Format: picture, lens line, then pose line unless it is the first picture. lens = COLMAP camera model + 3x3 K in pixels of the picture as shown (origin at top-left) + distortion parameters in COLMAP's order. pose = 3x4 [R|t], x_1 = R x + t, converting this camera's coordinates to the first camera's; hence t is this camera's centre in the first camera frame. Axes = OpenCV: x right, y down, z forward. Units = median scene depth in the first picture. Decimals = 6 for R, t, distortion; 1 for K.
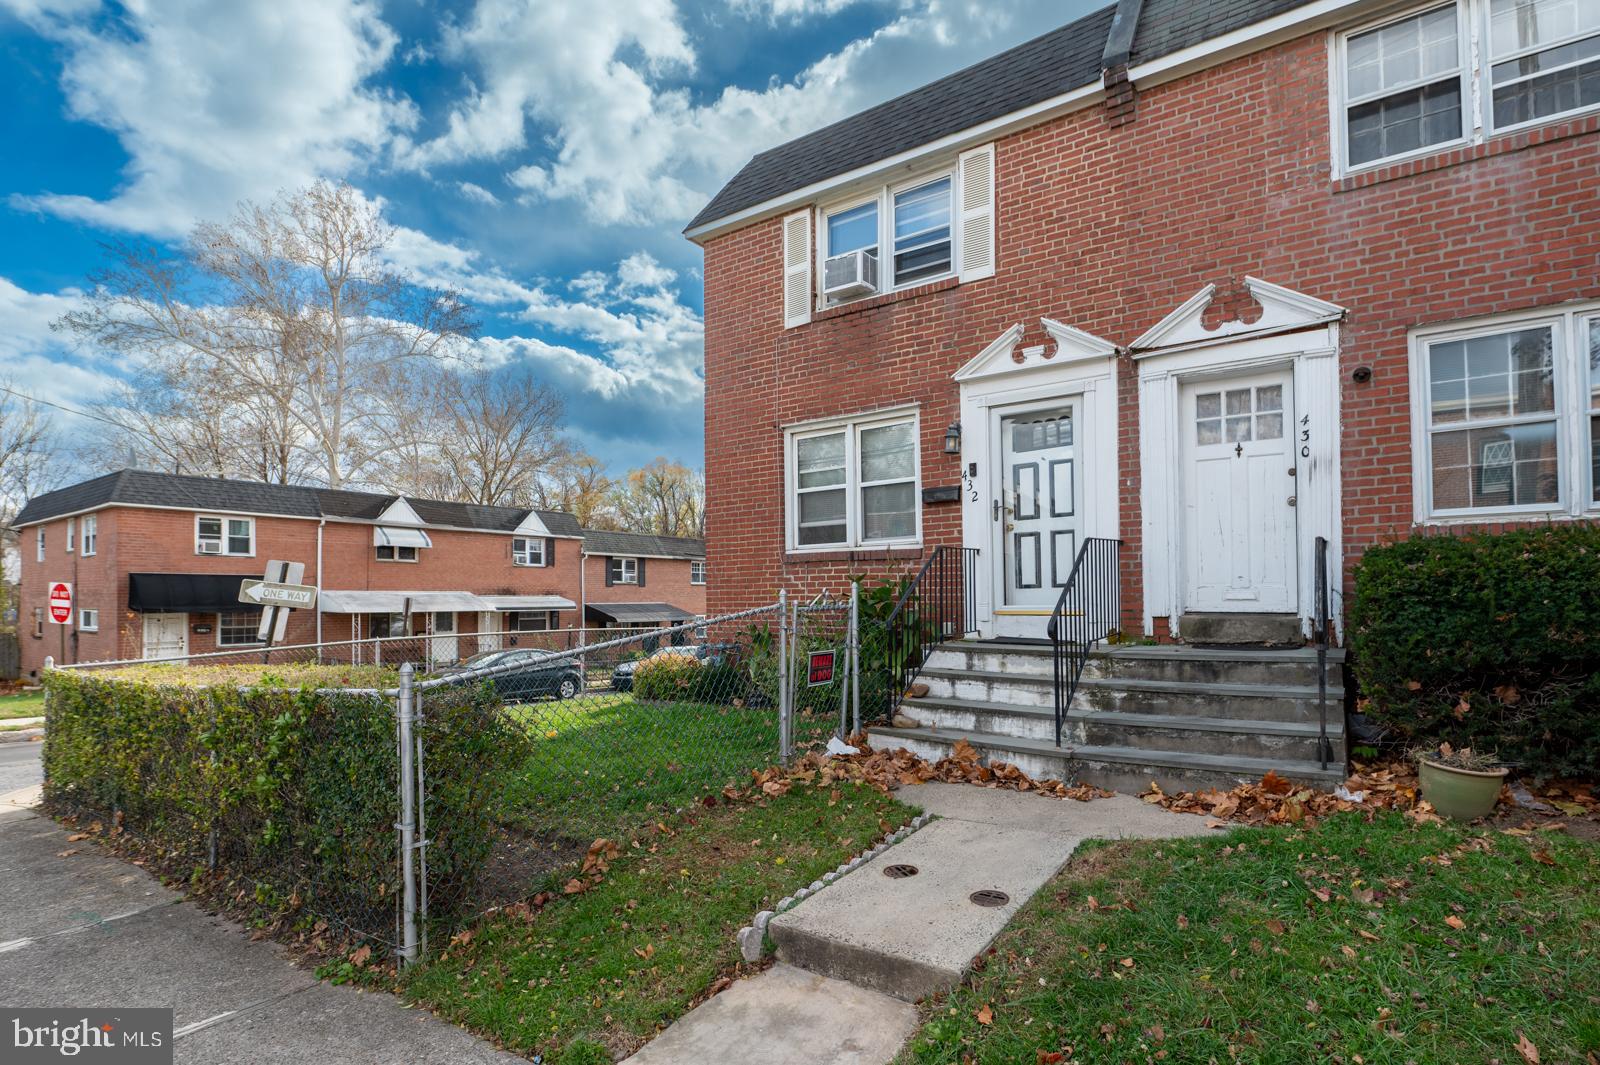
lens RADIAL K [[766.2, 0, 796.9], [0, 766.2, 556.1], [0, 0, 1]] dist [-0.003172, -0.001137]
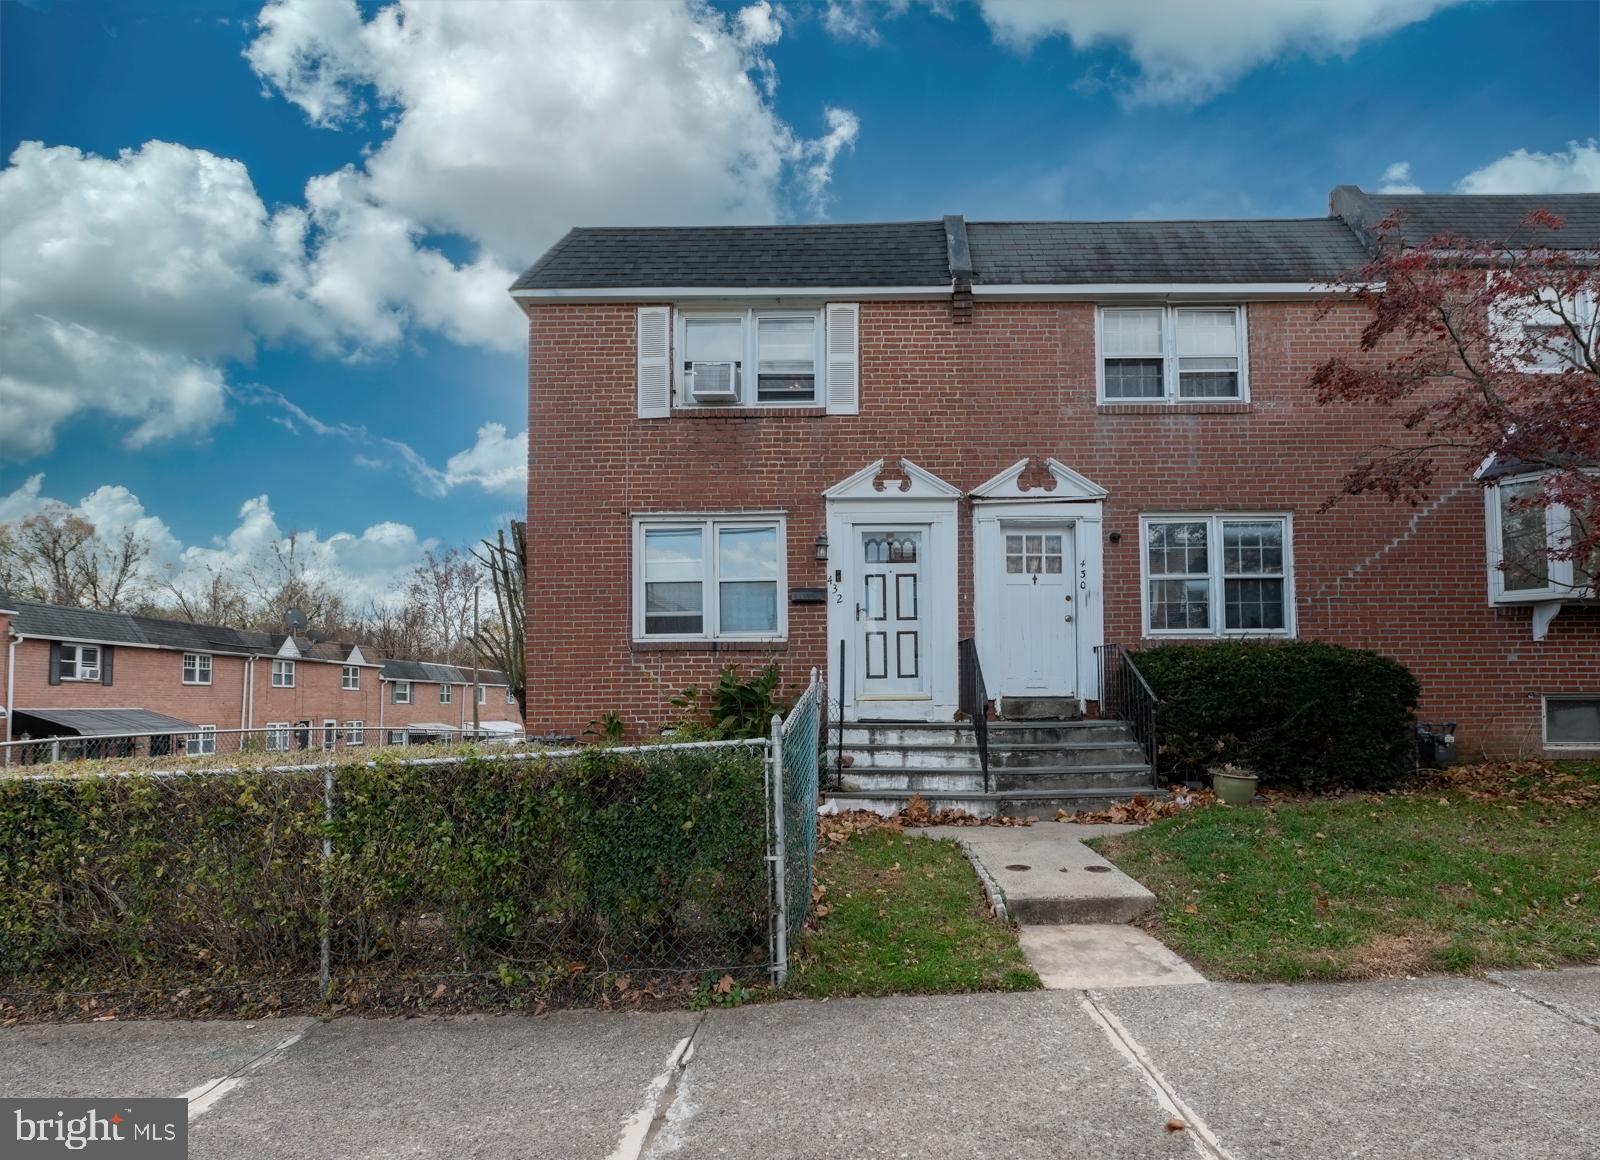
lens RADIAL K [[834.5, 0, 804.1], [0, 834.5, 631.1], [0, 0, 1]] dist [-0.000306, 0.000186]
pose [[0.838786, 0.049370, 0.542219, -0.534881], [-0.029626, 0.998544, -0.045090, 0.032243], [-0.543655, 0.021757, 0.839027, -0.035024]]
